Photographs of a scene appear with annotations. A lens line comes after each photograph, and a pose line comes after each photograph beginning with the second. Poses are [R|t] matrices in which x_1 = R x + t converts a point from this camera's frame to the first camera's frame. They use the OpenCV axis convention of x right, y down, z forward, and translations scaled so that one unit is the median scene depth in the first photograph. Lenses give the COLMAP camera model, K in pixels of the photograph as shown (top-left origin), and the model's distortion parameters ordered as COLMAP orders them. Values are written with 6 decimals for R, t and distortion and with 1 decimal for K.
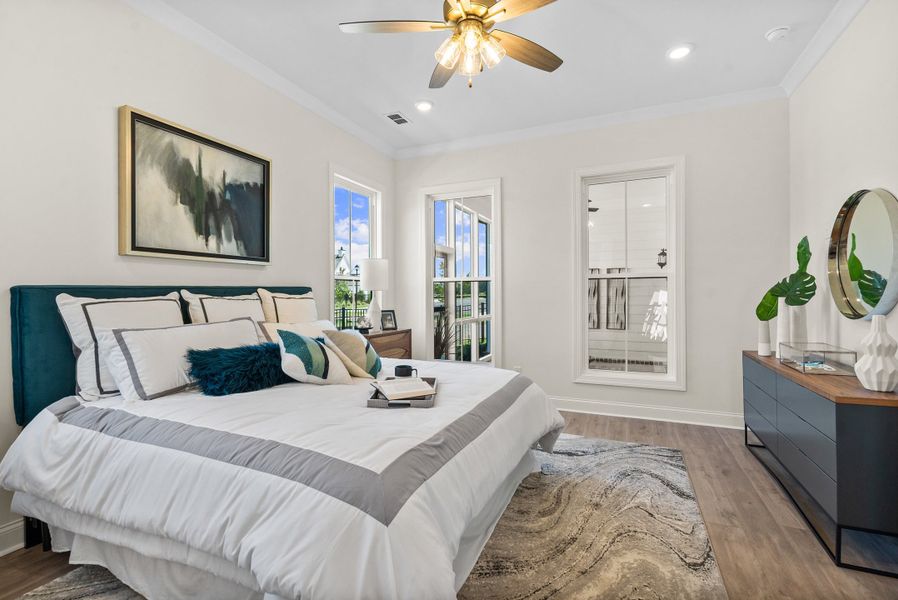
lens RADIAL K [[412.6, 0, 446.5], [0, 412.6, 293.4], [0, 0, 1]] dist [-0.002423, -0.000125]
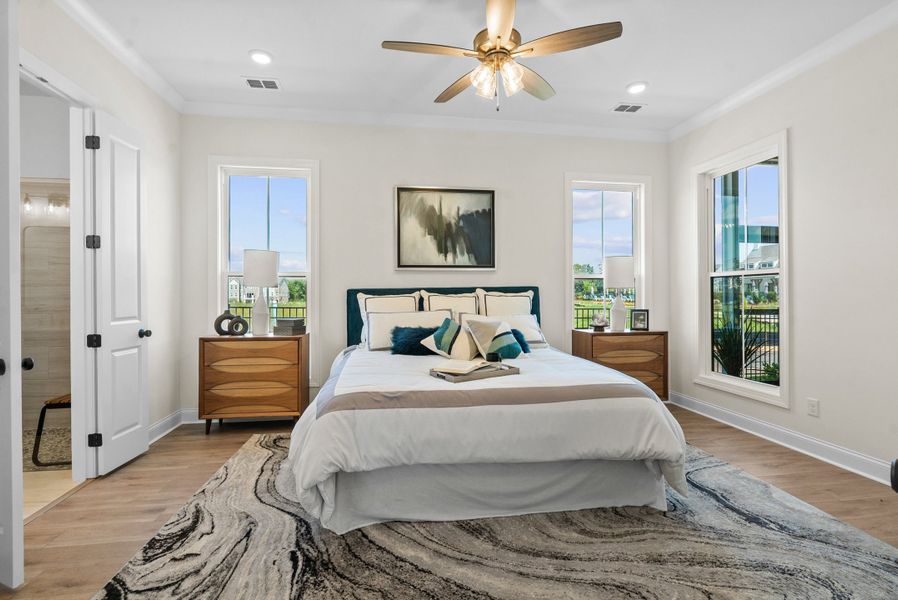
lens RADIAL K [[412.6, 0, 446.5], [0, 412.6, 293.4], [0, 0, 1]] dist [-0.002423, -0.000125]
pose [[0.540565, 0.003398, -0.841295, 0.739974], [0.003131, 0.999977, 0.006051, -0.005173], [0.841296, -0.005905, 0.540542, 0.216114]]
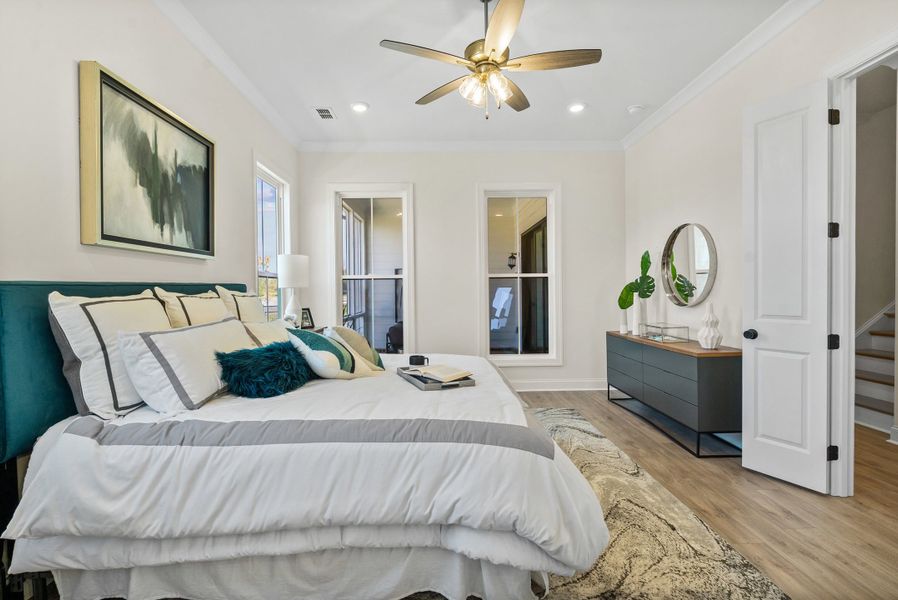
lens RADIAL K [[416.7, 0, 448.2], [0, 416.7, 293.1], [0, 0, 1]] dist [-0.003509, -0.000136]
pose [[0.904976, -0.005561, 0.425427, -0.451690], [0.003356, 0.999977, 0.005933, 0.000727], [-0.425450, -0.003941, 0.904973, -0.043549]]
